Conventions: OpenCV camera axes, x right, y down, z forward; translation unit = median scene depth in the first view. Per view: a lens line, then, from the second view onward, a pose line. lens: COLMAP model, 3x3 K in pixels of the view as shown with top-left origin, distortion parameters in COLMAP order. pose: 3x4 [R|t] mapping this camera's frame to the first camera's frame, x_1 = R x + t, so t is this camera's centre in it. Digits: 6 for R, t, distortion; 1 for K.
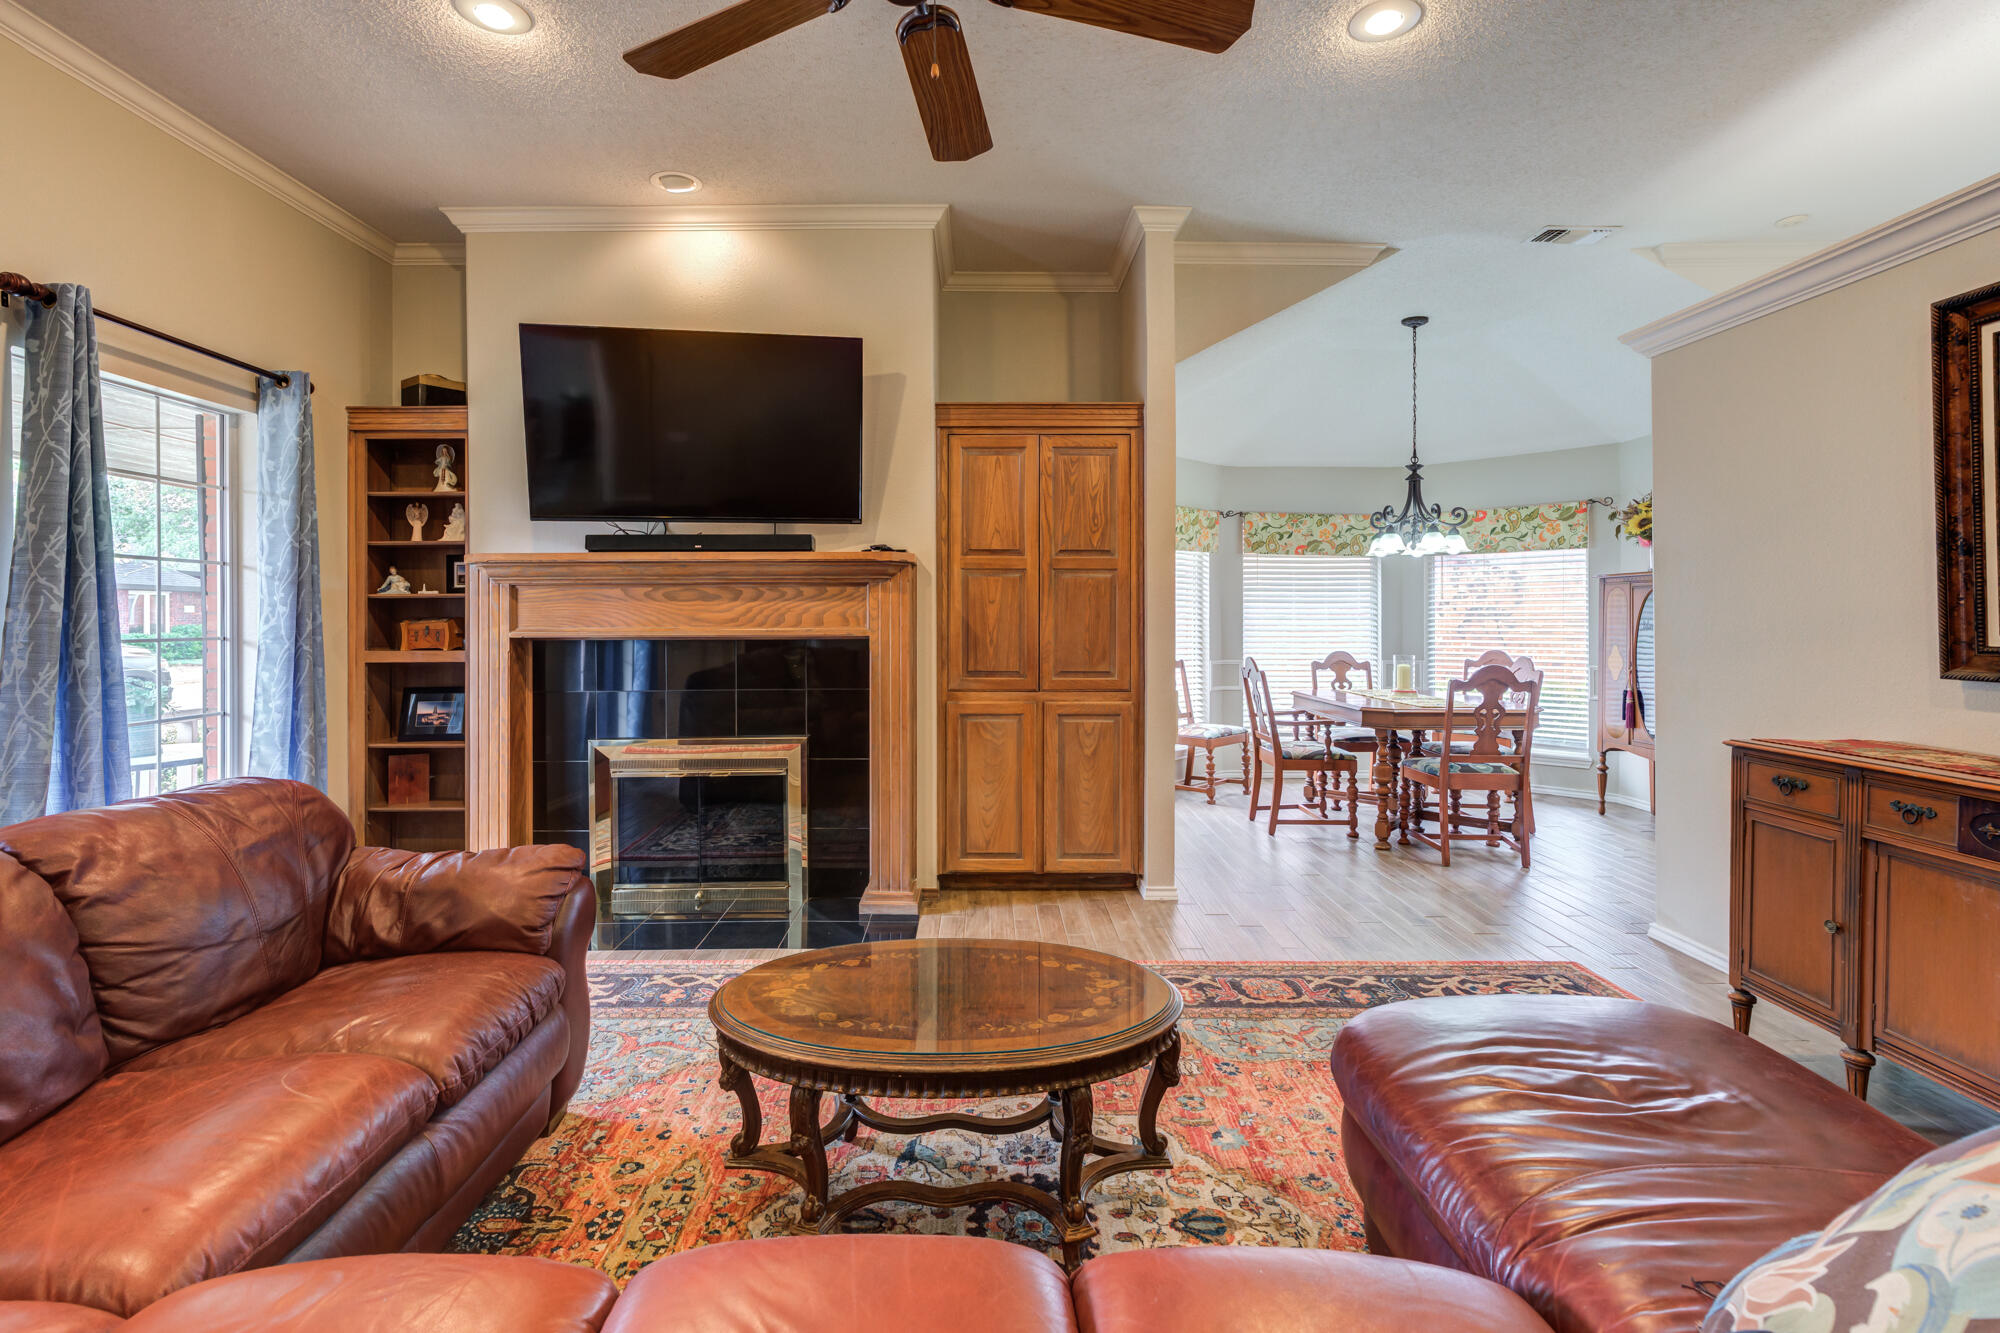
lens RADIAL K [[919.0, 0, 995.8], [0, 919.0, 625.2], [0, 0, 1]] dist [-0.020909, 0.021461]
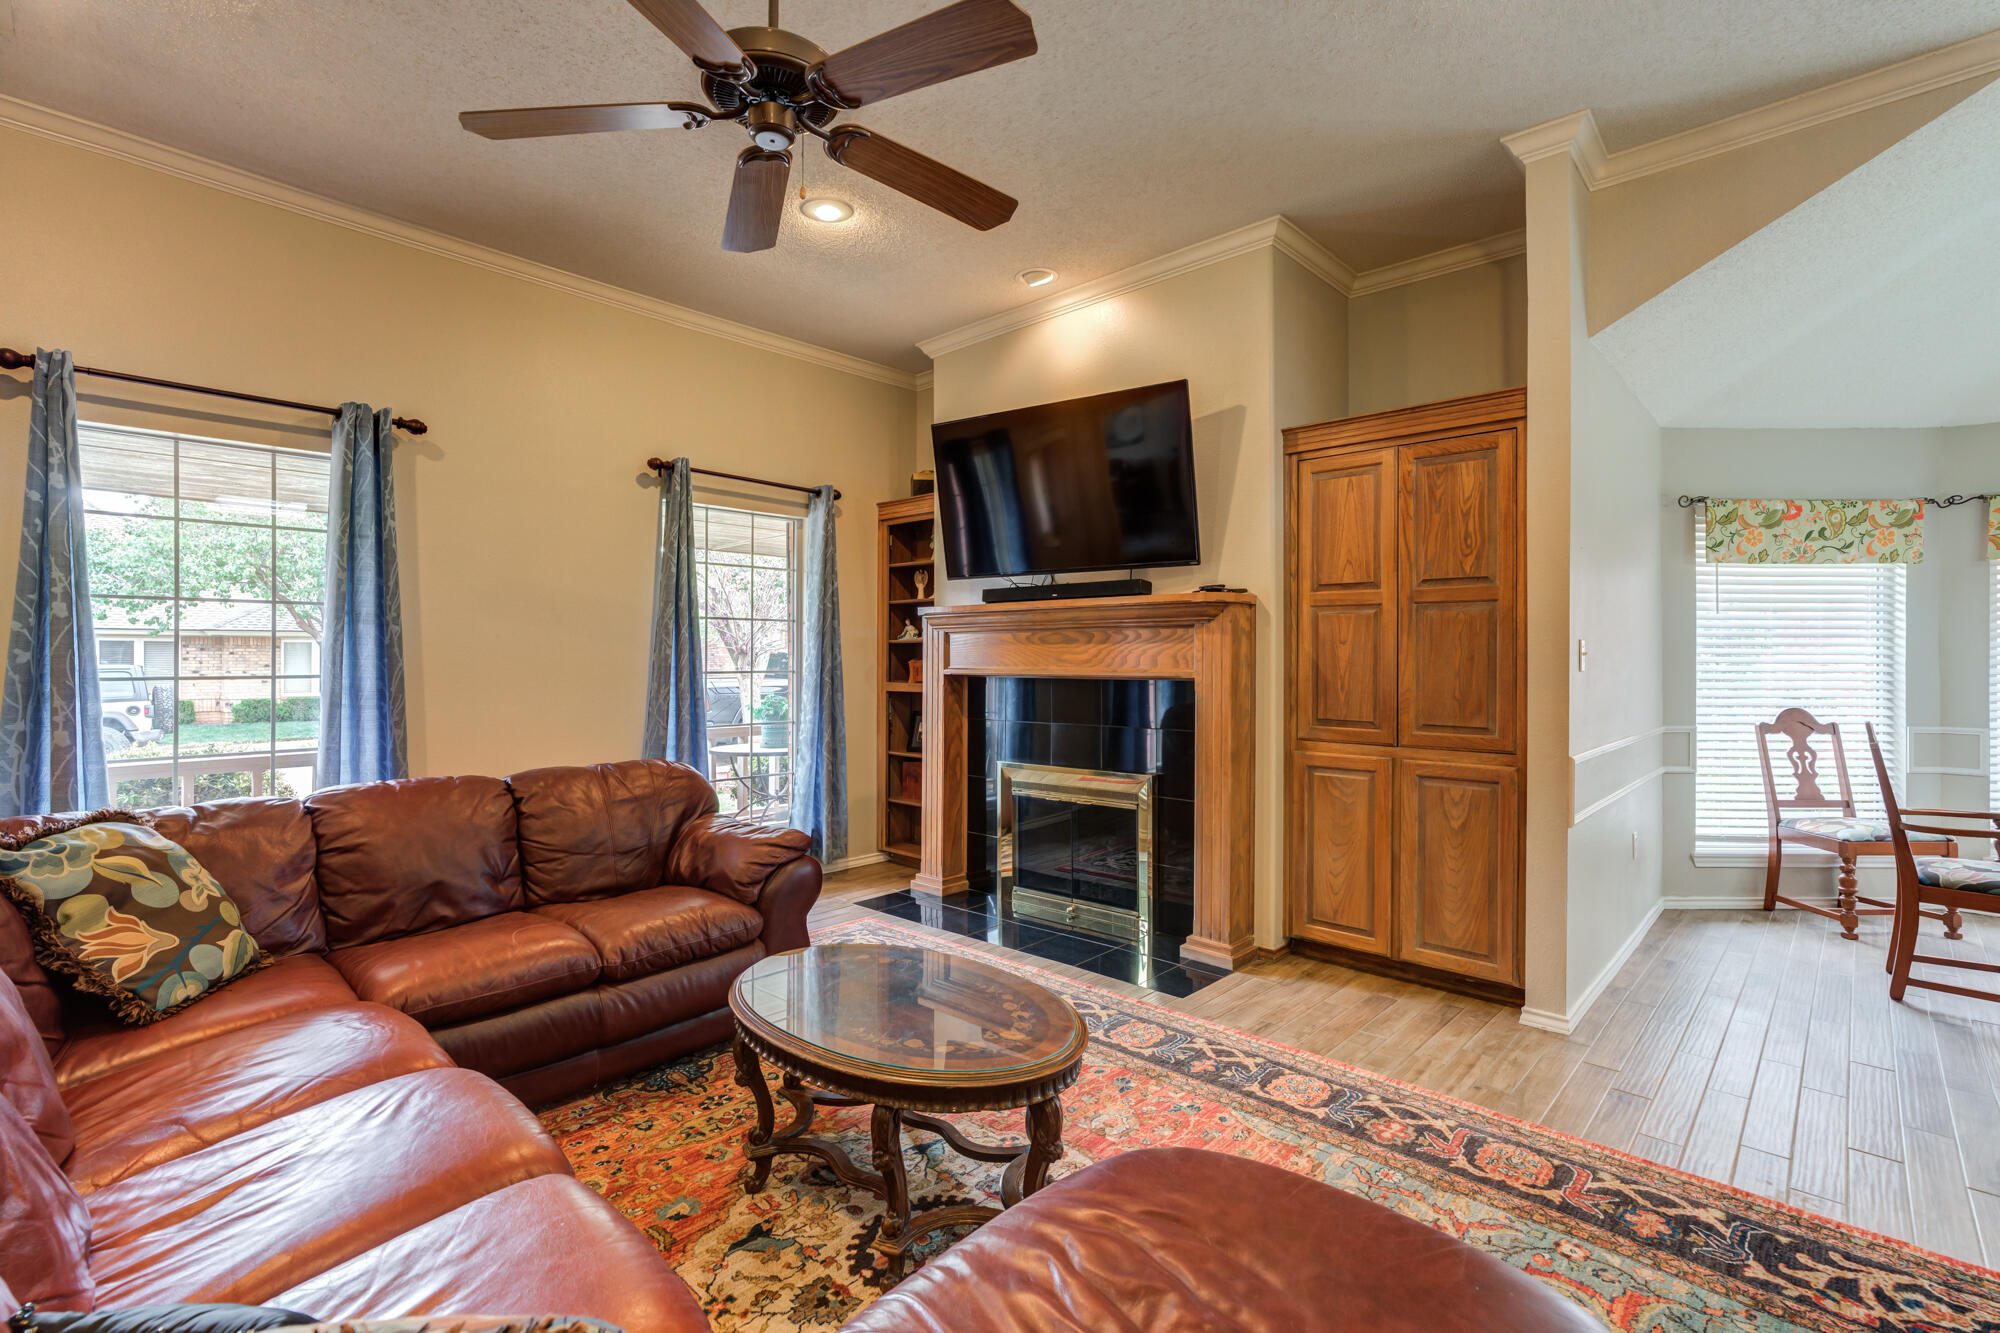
lens RADIAL K [[917.2, 0, 1002.3], [0, 917.2, 661.9], [0, 0, 1]] dist [-0.019086, 0.012988]
pose [[0.728665, 0.005906, -0.684845, 0.362778], [-0.008639, 0.999963, -0.000569, -0.003044], [0.684816, 0.006331, 0.728689, 0.130274]]
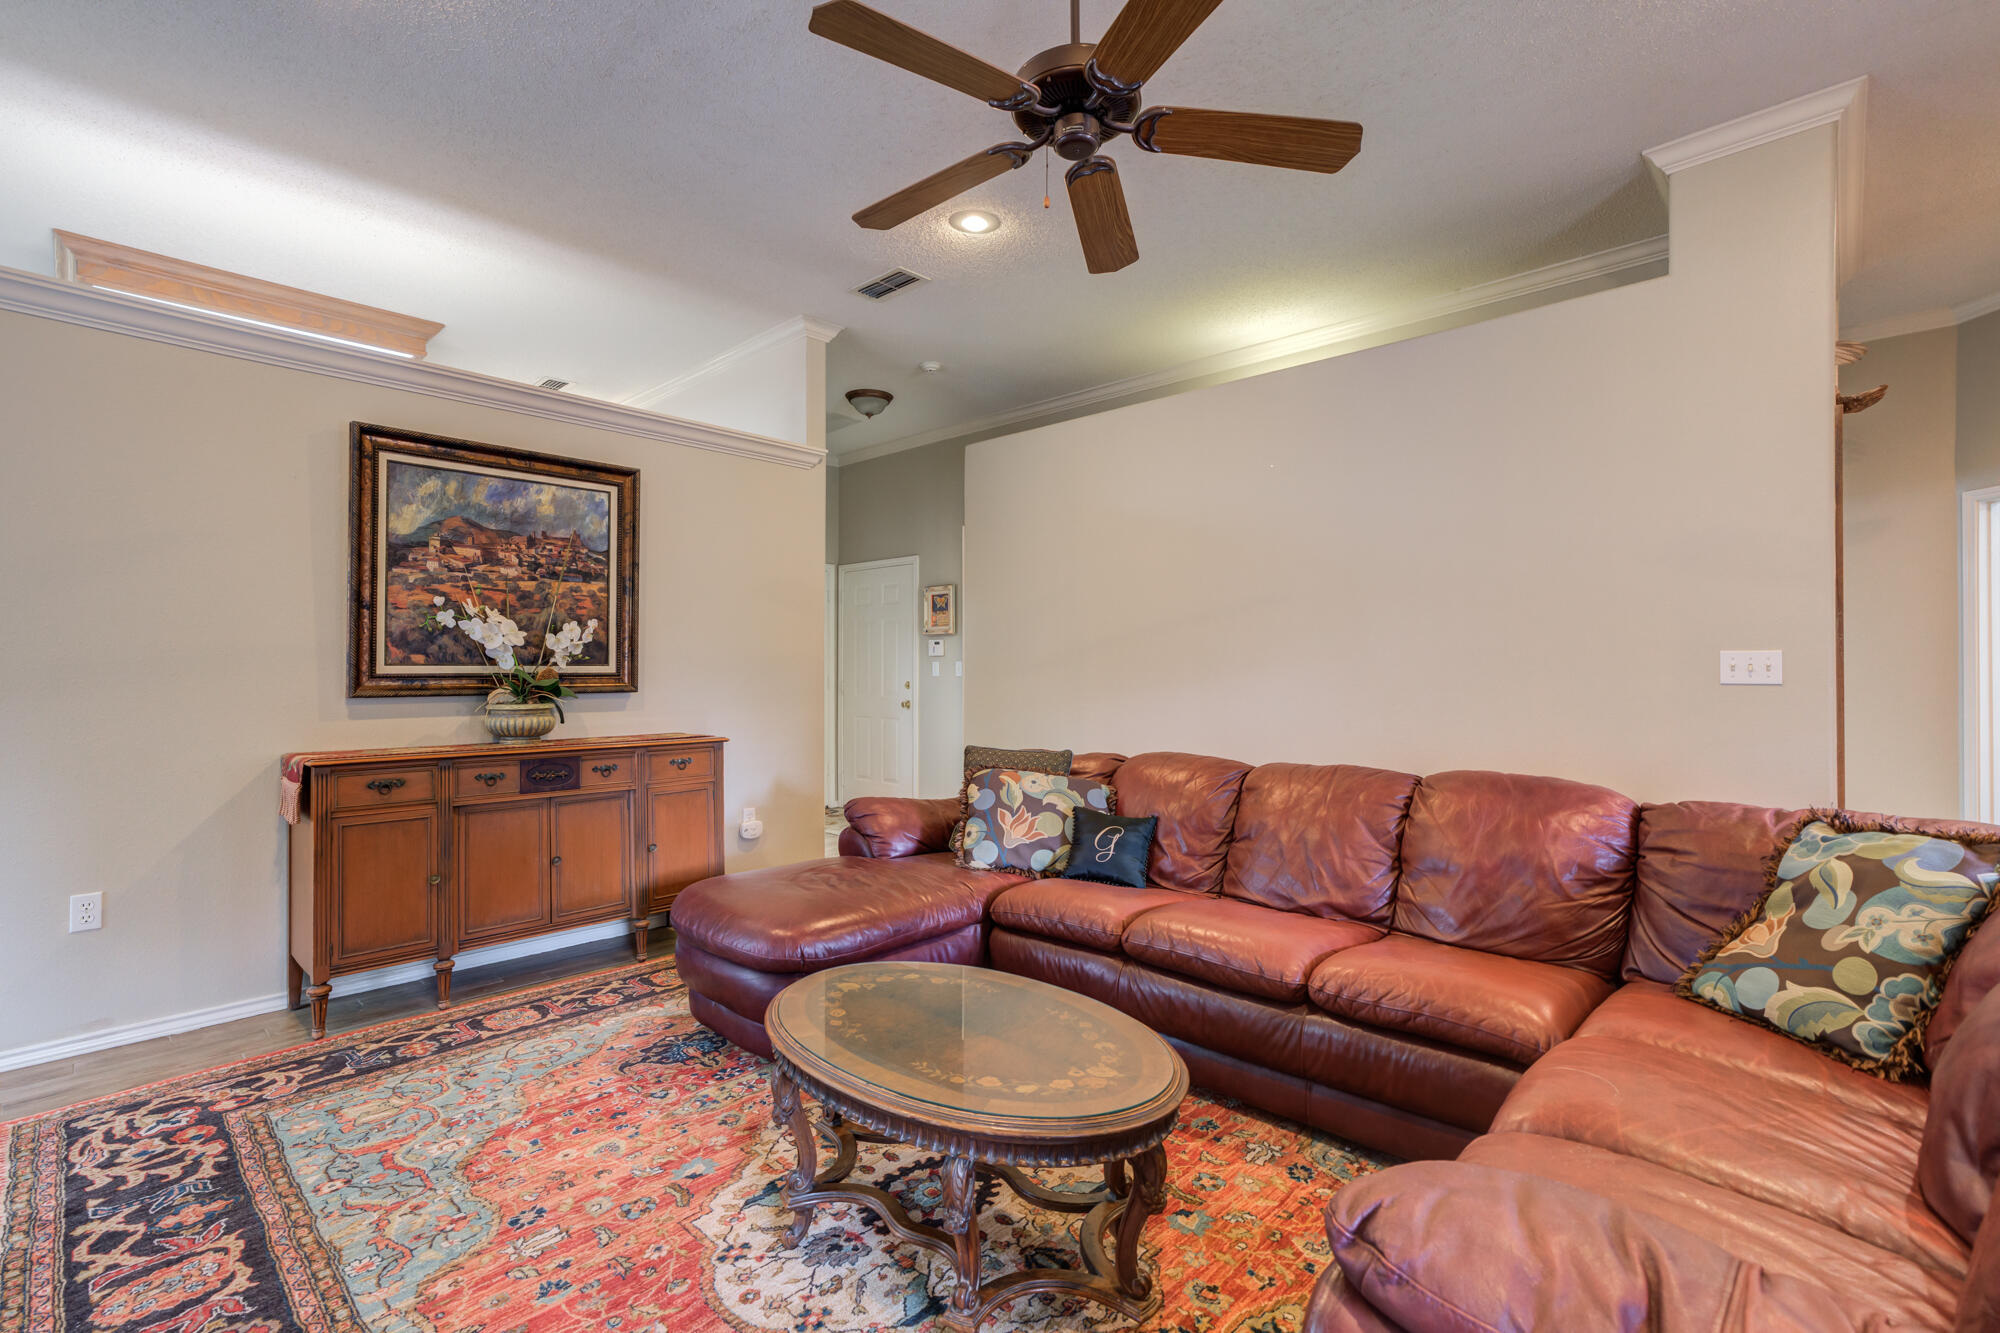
lens RADIAL K [[917.2, 0, 1002.3], [0, 917.2, 661.9], [0, 0, 1]] dist [-0.019086, 0.012988]
pose [[-0.723508, 0.006878, 0.690282, -0.347332], [0.005473, 0.999976, -0.004227, 0.009431], [-0.690294, 0.000720, -0.723528, 0.768488]]
